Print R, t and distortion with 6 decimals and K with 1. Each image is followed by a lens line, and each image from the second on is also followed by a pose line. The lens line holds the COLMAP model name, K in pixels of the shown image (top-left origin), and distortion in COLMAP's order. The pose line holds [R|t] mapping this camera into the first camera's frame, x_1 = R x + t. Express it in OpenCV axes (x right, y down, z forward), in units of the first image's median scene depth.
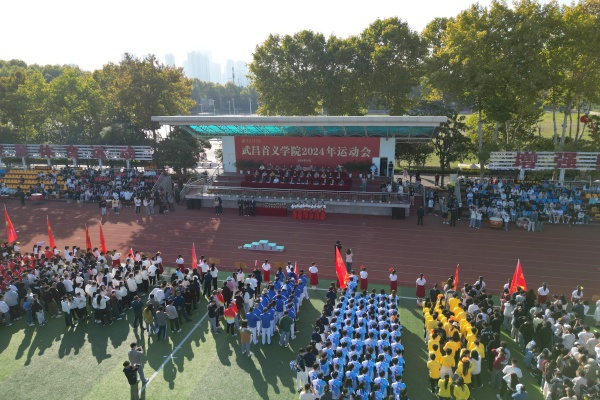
lens RADIAL K [[497.3, 0, 300.0], [0, 497.3, 200.0], [0, 0, 1]] dist [0.041841, -0.002442]
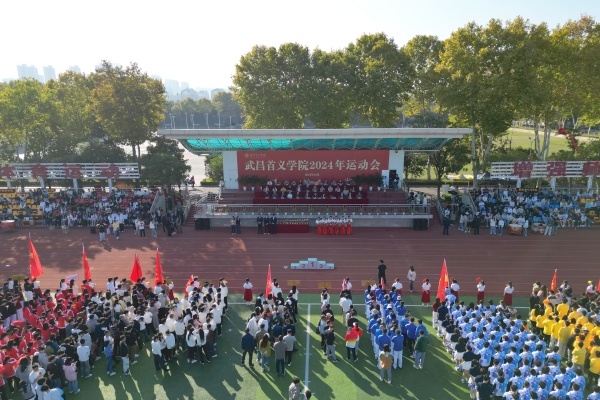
lens RADIAL K [[497.3, 0, 300.0], [0, 497.3, 200.0], [0, 0, 1]] dist [0.041841, -0.002442]
pose [[0.975880, -0.033428, 0.215731, -0.233485], [0.040285, 0.998811, -0.027464, -0.004168], [-0.214556, 0.035492, 0.976067, 0.058668]]
